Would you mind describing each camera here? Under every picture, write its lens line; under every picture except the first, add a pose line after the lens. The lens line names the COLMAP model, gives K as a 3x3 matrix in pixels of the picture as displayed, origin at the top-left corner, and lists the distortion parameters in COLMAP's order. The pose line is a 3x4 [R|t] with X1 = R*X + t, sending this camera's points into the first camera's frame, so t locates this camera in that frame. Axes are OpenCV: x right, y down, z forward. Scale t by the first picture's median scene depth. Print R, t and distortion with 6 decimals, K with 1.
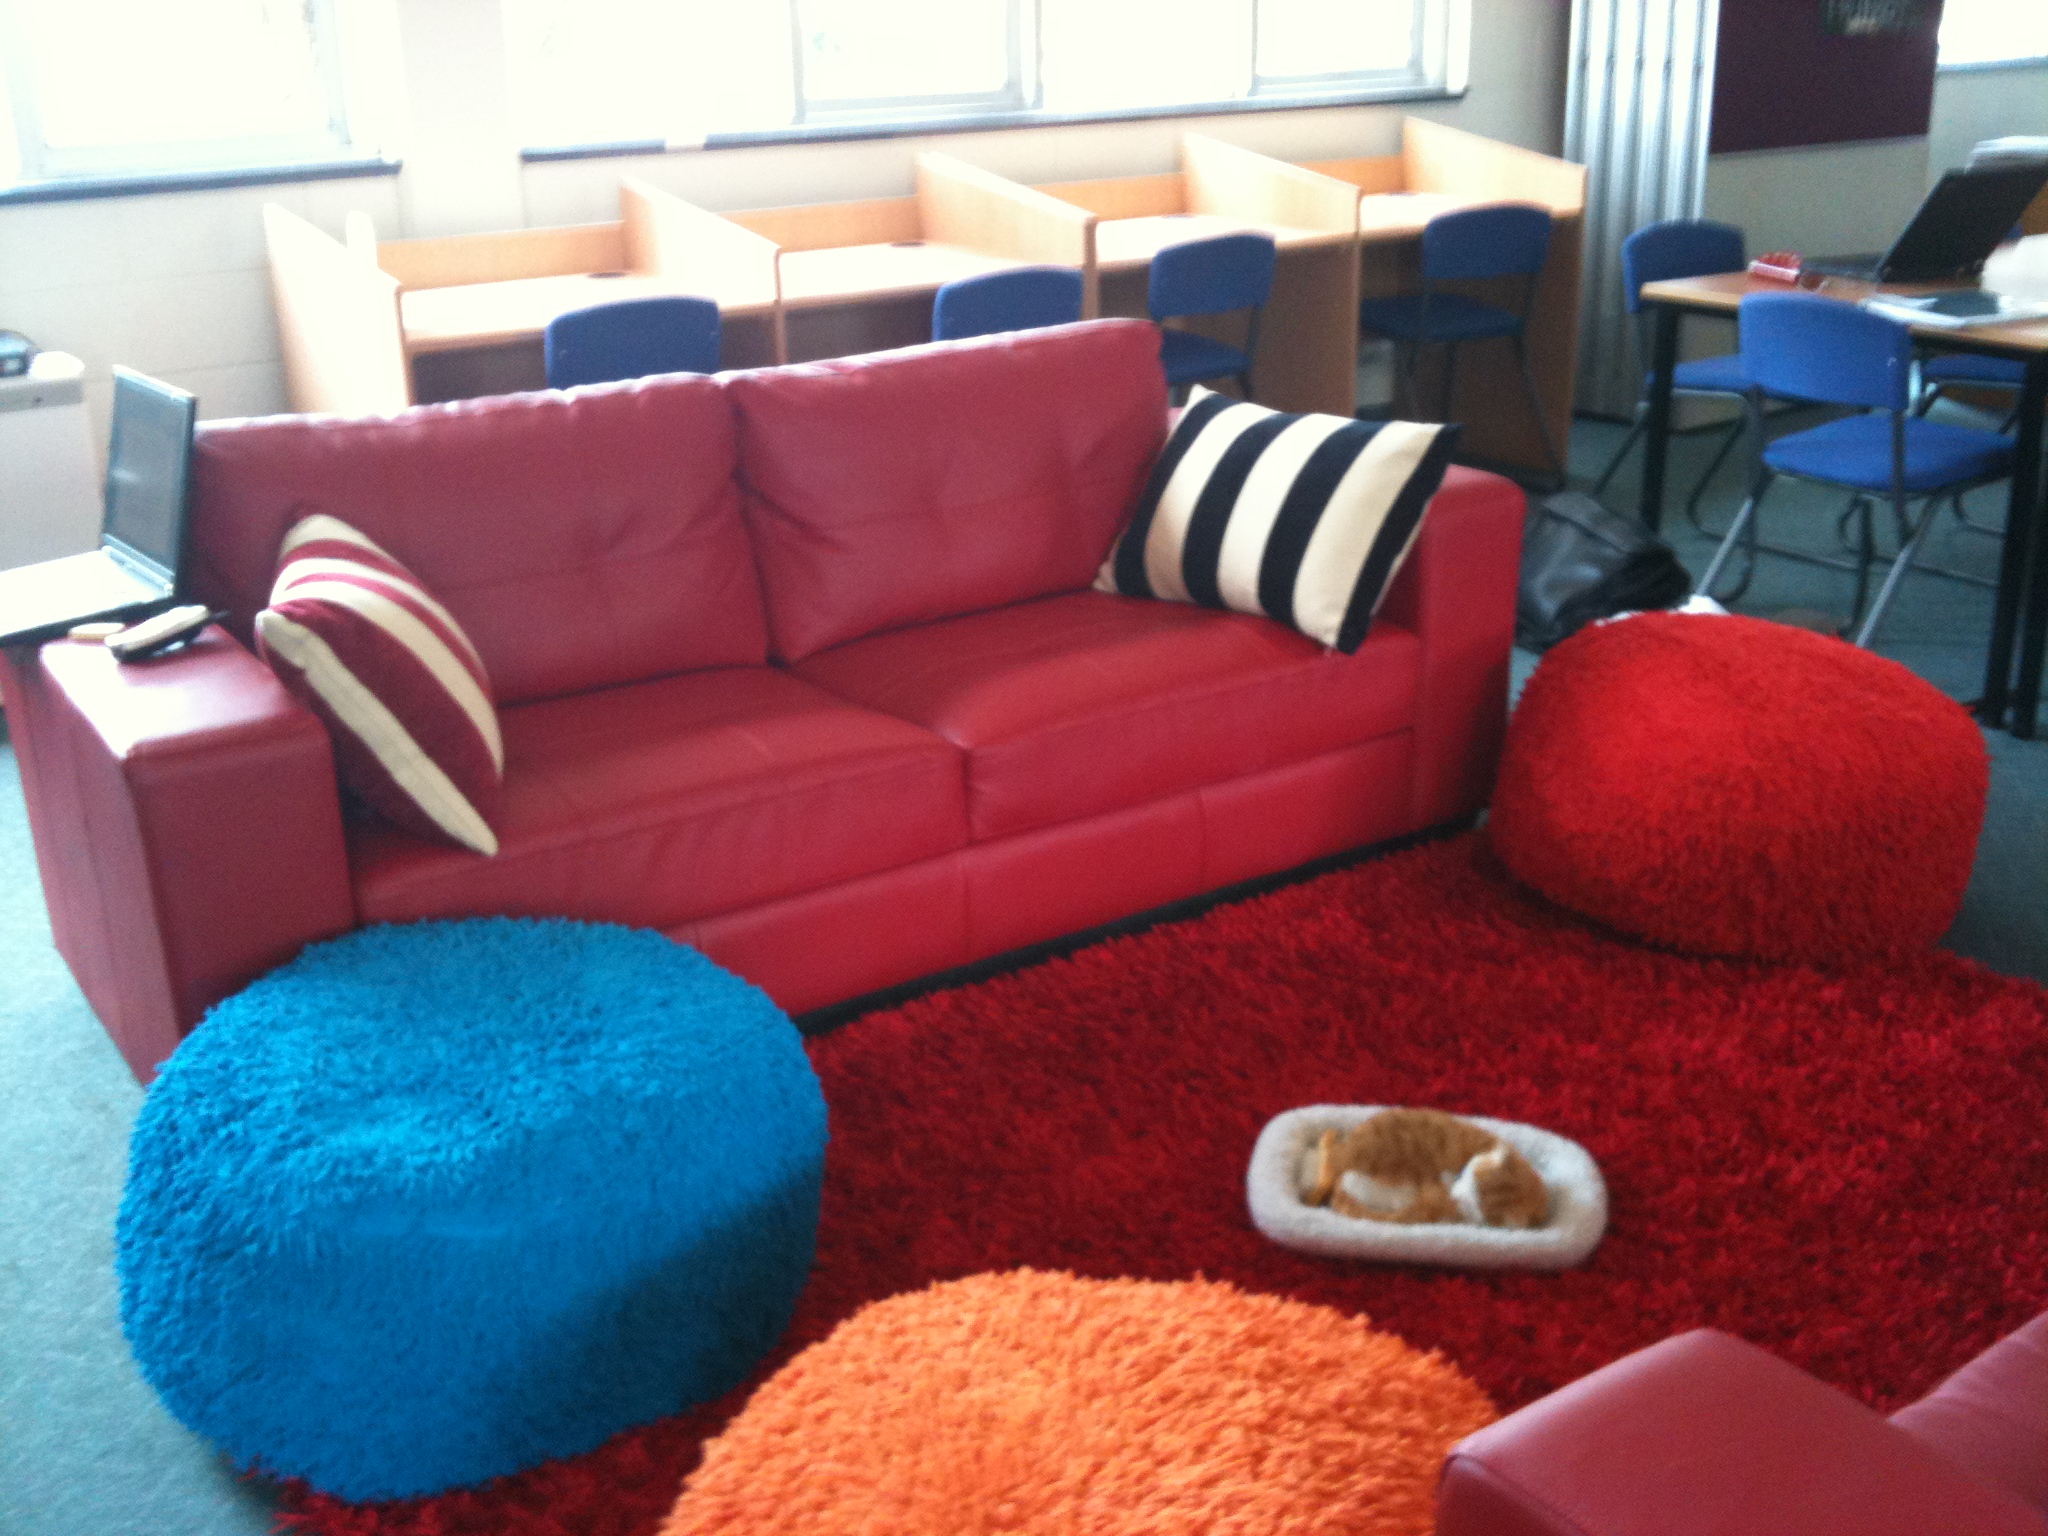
lens RADIAL K [[2240.2, 0, 1024.0], [0, 2240.2, 768.0], [0, 0, 1]] dist [-0.013151, -0.016396]
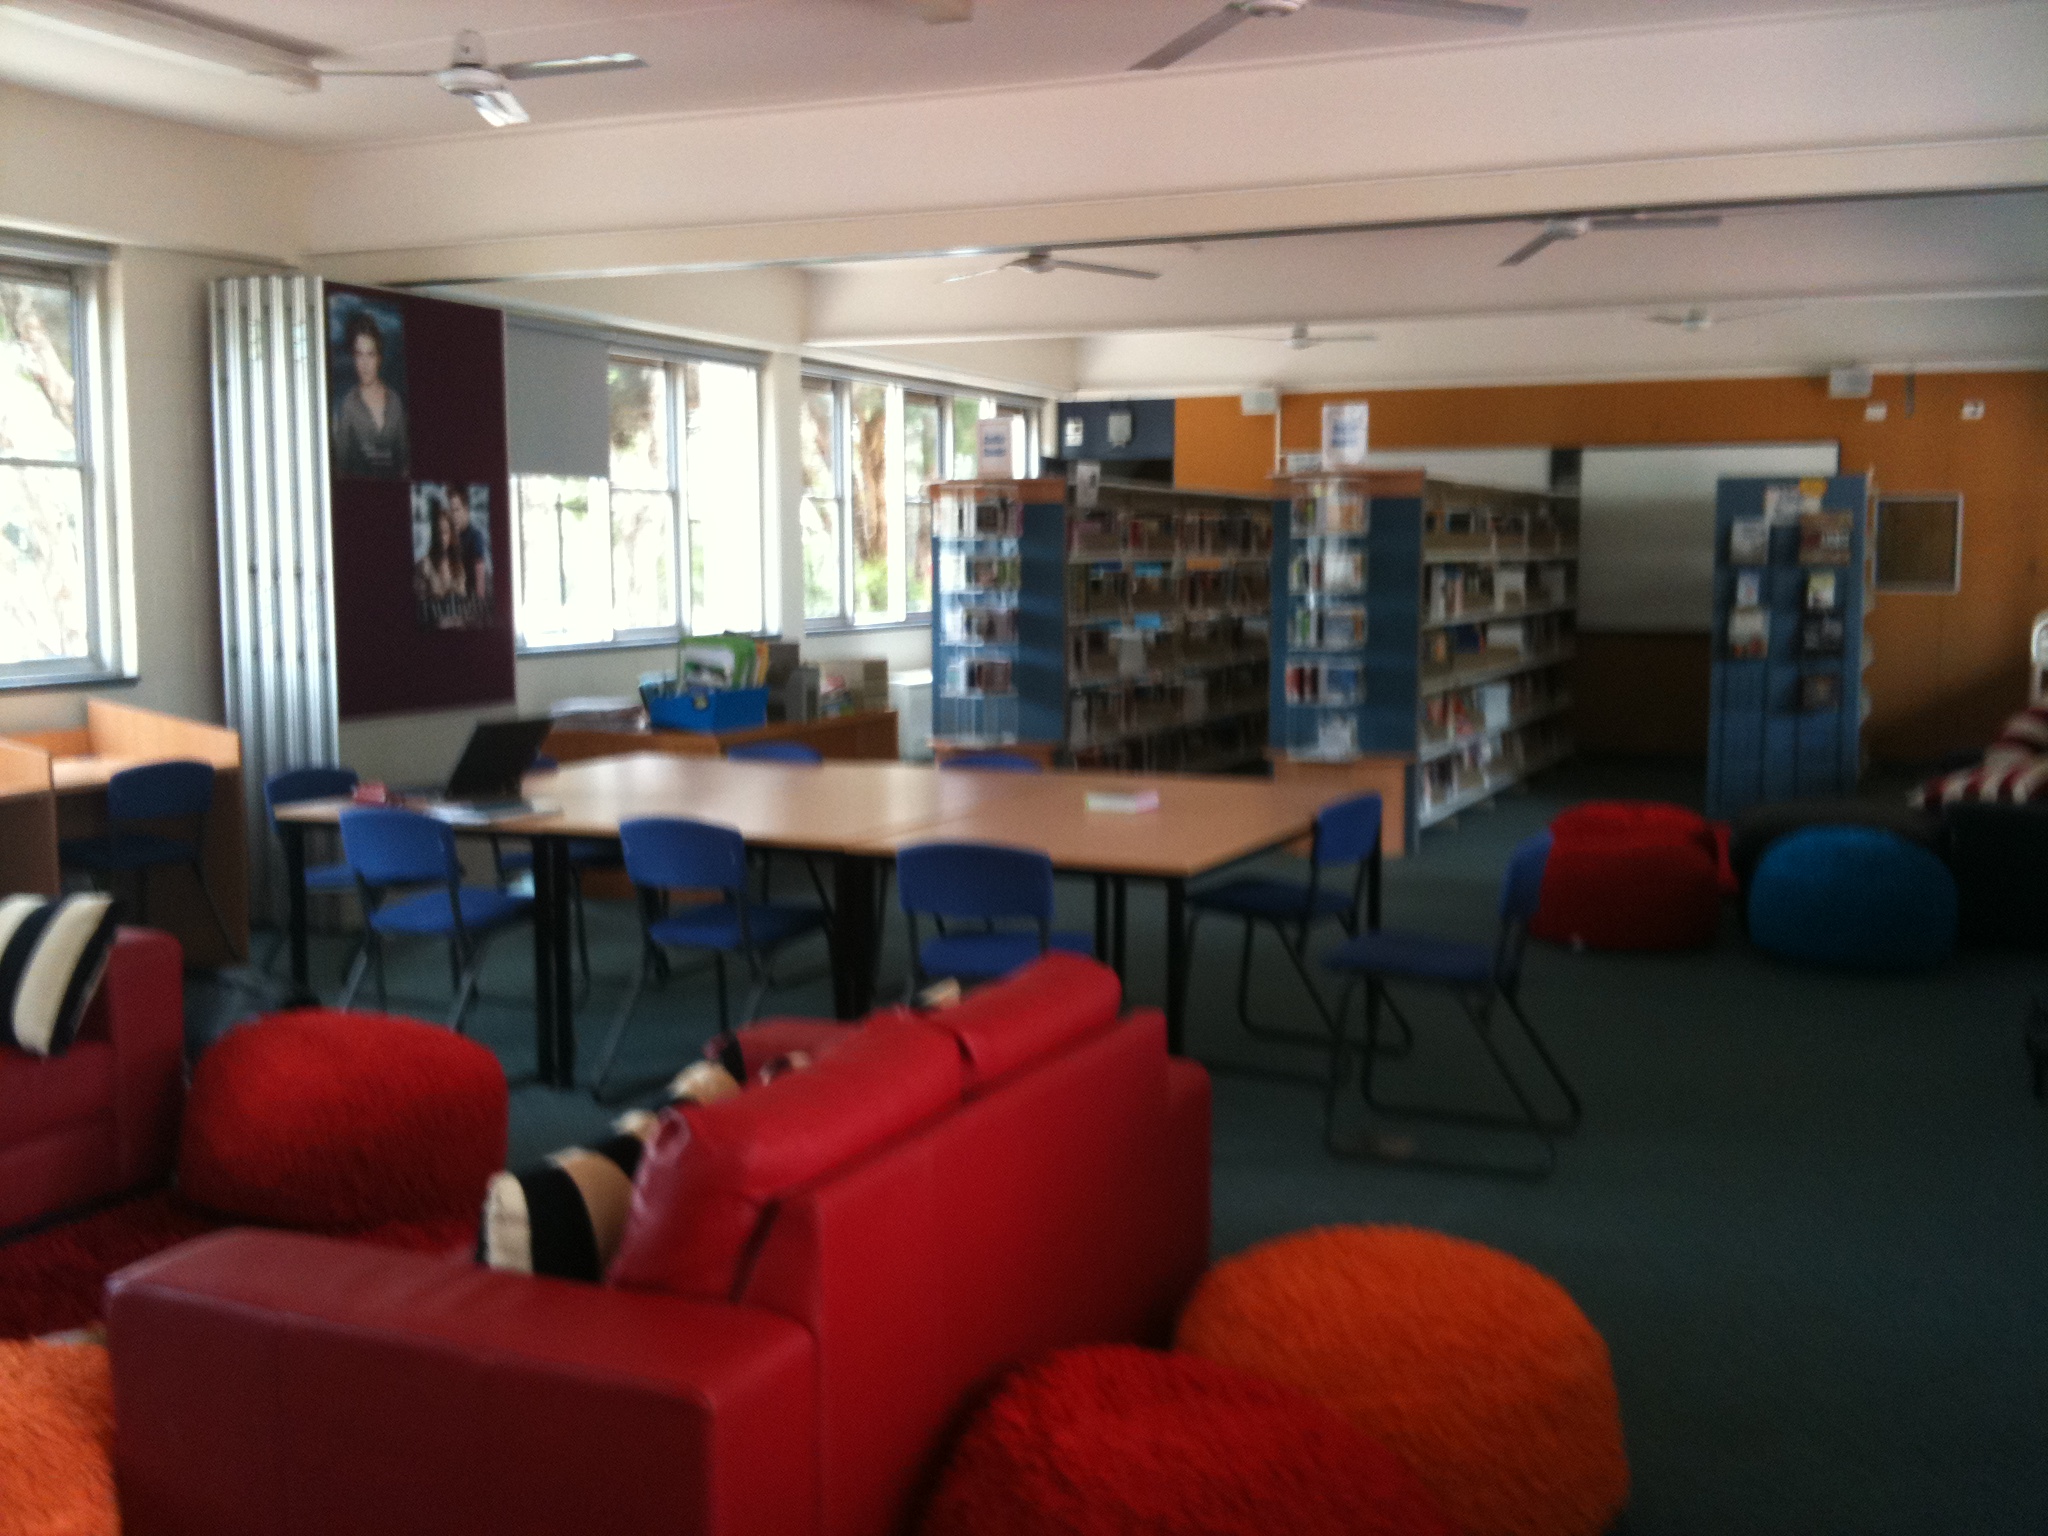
lens RADIAL K [[2240.2, 0, 1024.0], [0, 2240.2, 768.0], [0, 0, 1]] dist [-0.013151, -0.016396]
pose [[0.853562, -0.038926, 0.519535, -0.037741], [0.167019, 0.965019, -0.202097, 0.099654], [-0.493494, 0.259274, 0.830205, -0.326553]]
